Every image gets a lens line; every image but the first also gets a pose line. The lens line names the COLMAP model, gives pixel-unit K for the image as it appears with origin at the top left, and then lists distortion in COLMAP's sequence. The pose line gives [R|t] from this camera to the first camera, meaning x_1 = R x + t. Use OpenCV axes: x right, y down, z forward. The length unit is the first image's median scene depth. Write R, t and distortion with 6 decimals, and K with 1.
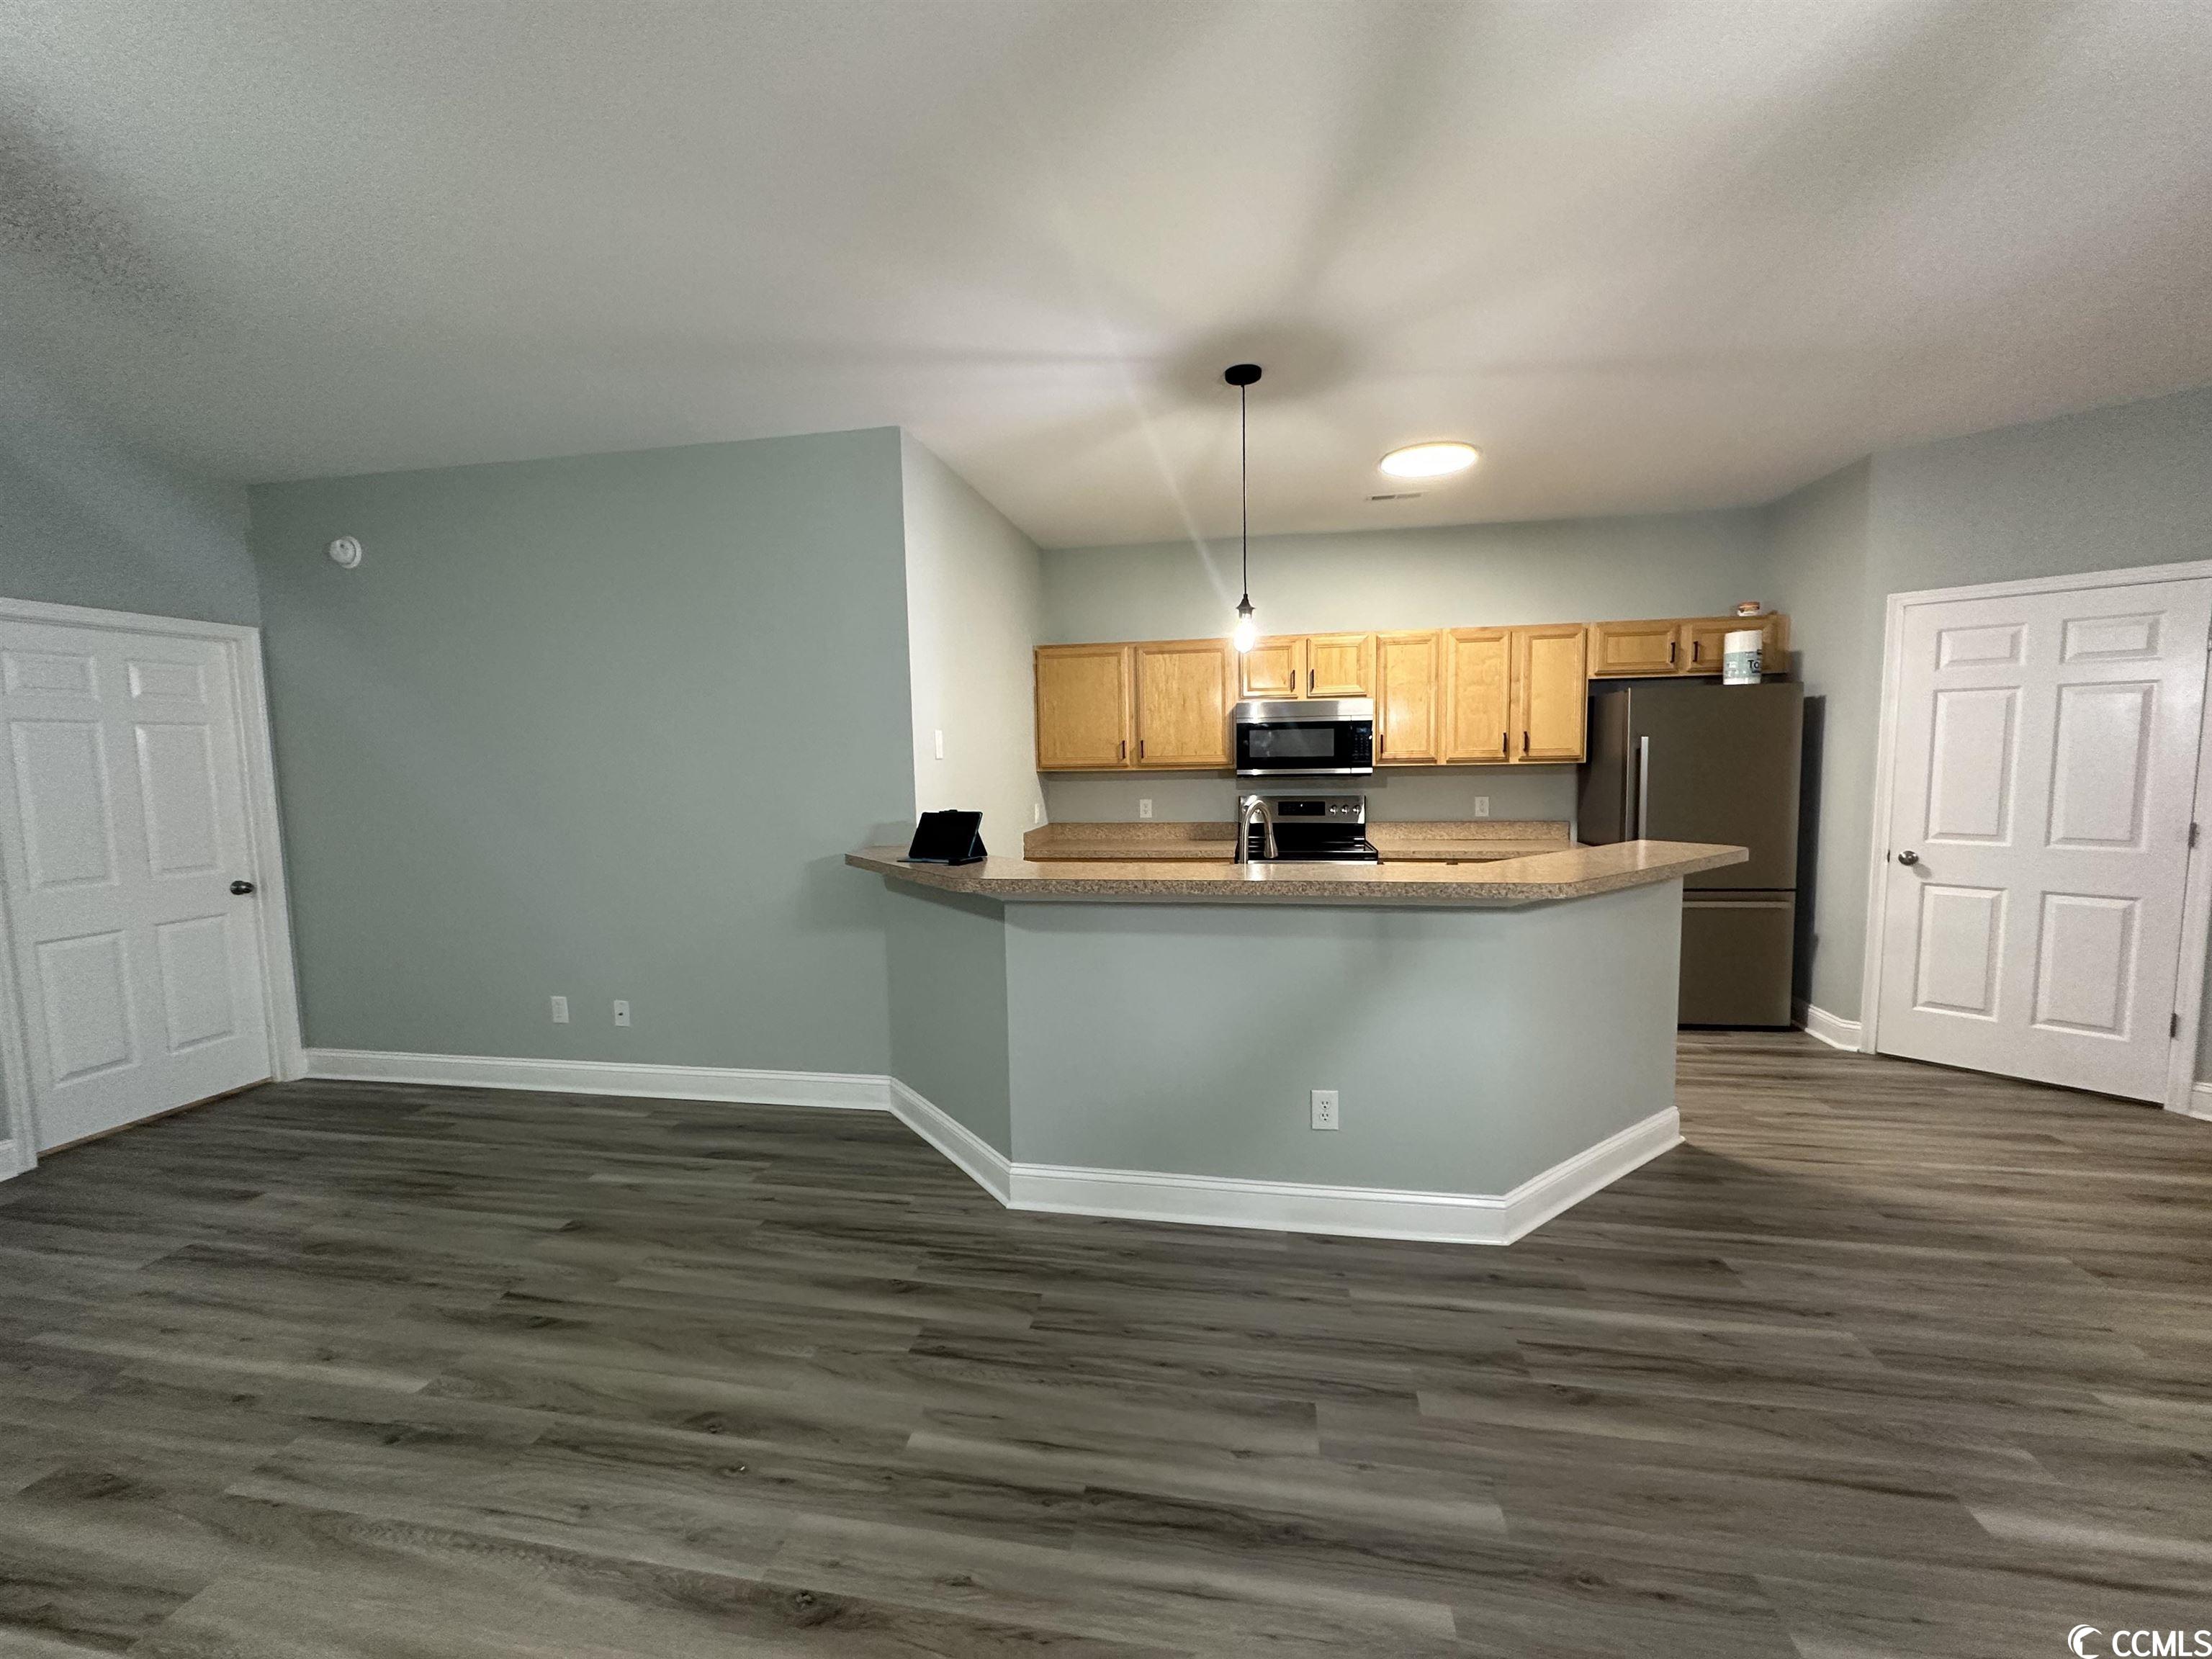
lens RADIAL K [[884.1, 0, 1104.7], [0, 884.1, 828.7], [0, 0, 1]] dist [-0.003834, 0.000831]
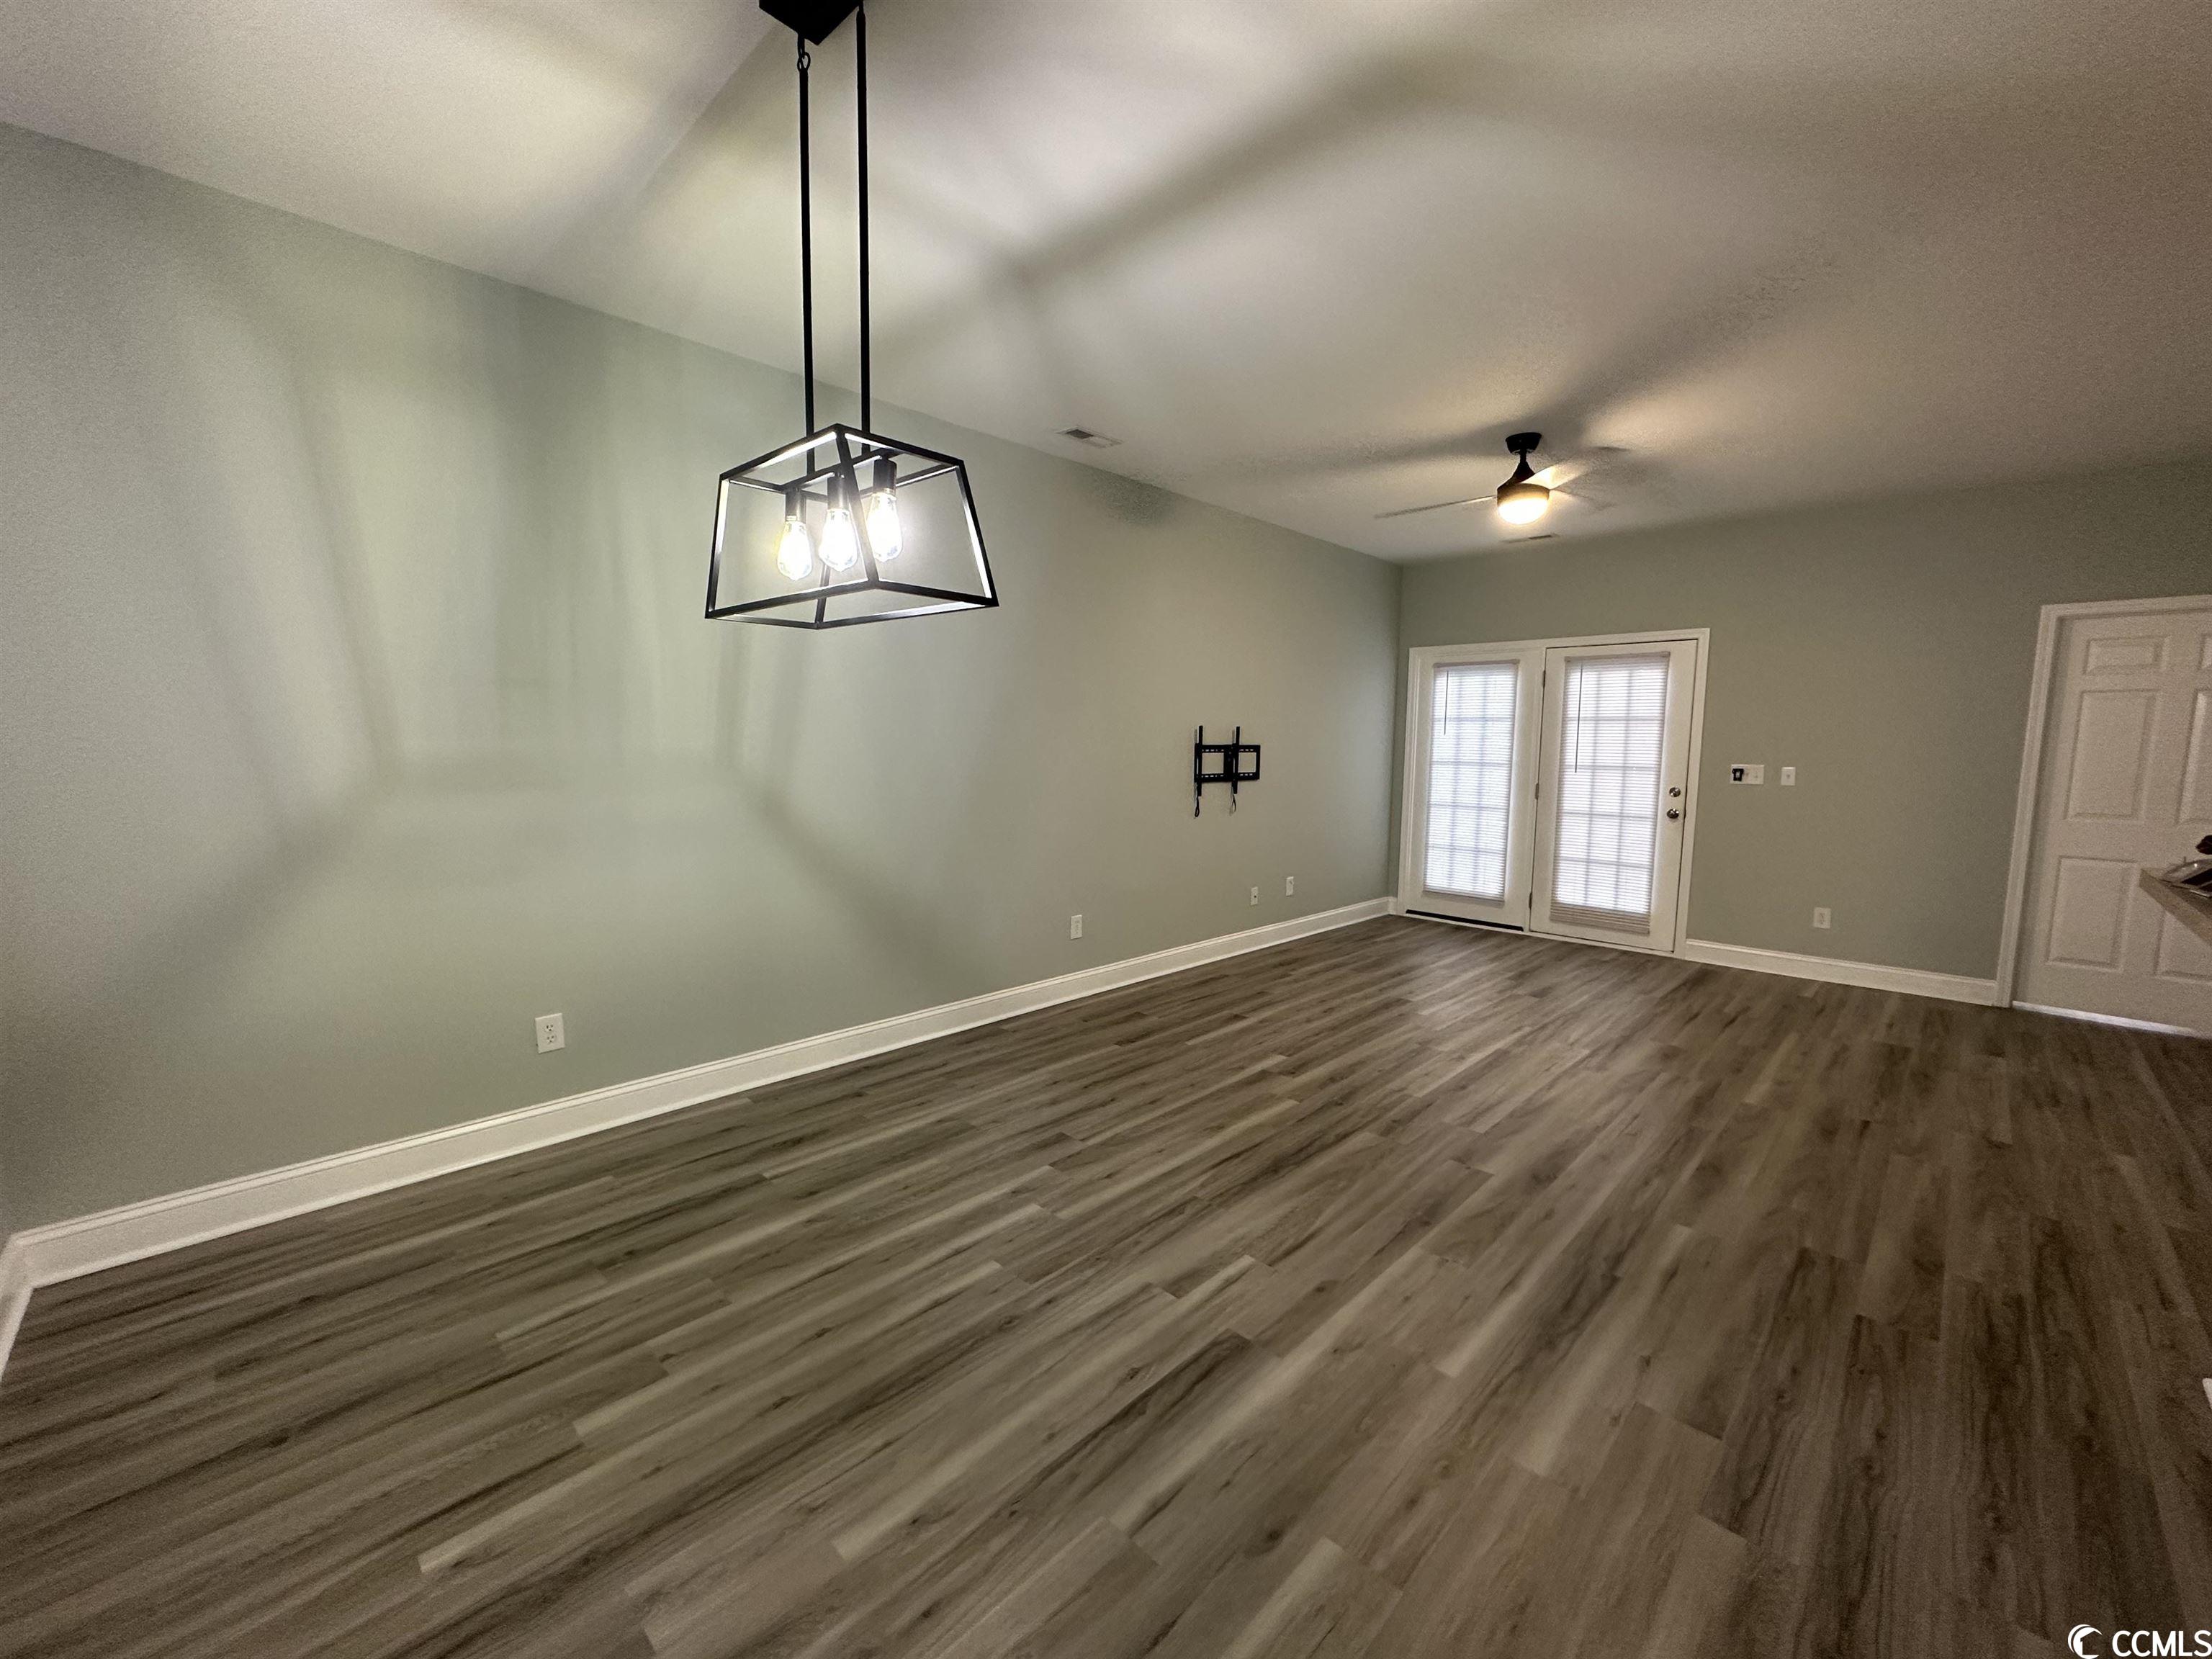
lens RADIAL K [[884.1, 0, 1104.8], [0, 884.1, 826.7], [0, 0, 1]] dist [-0.003834, 0.000831]
pose [[-0.565176, 0.094085, -0.819588, 0.606281], [-0.076299, 0.983256, 0.165488, -0.022575], [0.821434, 0.156064, -0.548534, 0.430200]]
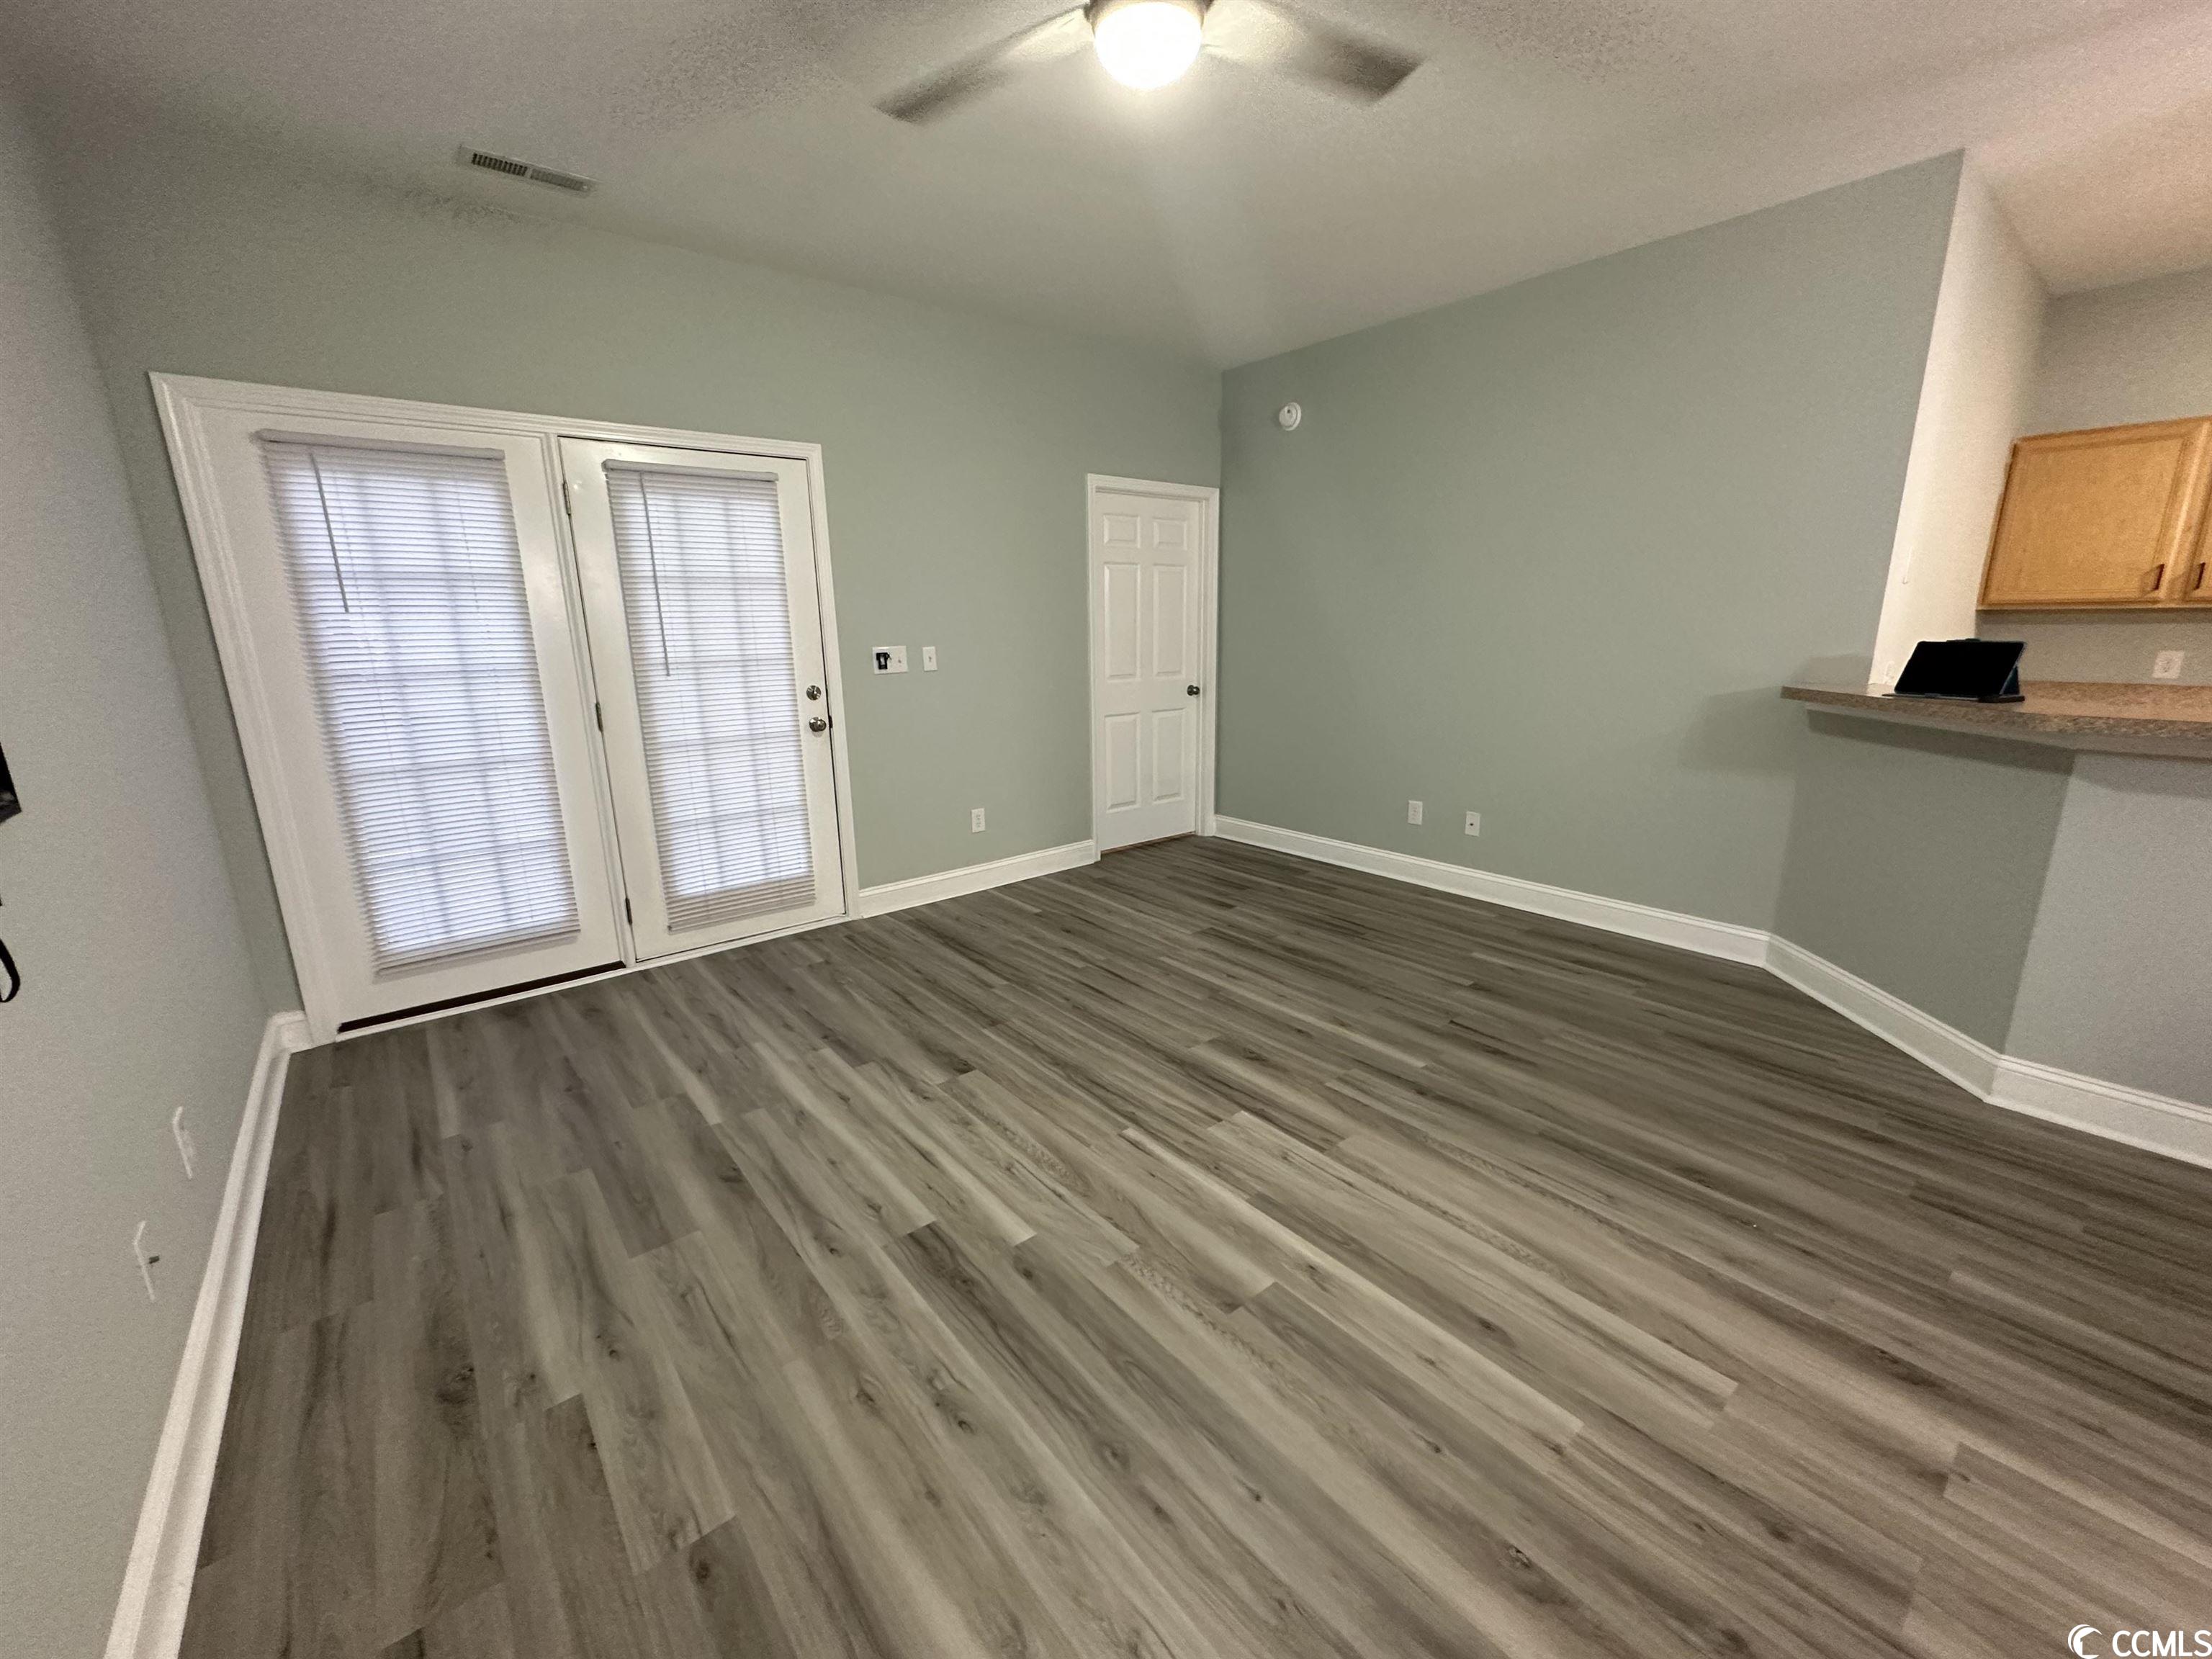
lens RADIAL K [[884.1, 0, 1104.6], [0, 884.1, 829.0], [0, 0, 1]] dist [-0.003834, 0.000831]
pose [[0.760139, 0.158331, -0.630174, -0.185995], [-0.058278, 0.982561, 0.176571, 0.043440], [0.647141, -0.097494, 0.756110, -0.135223]]
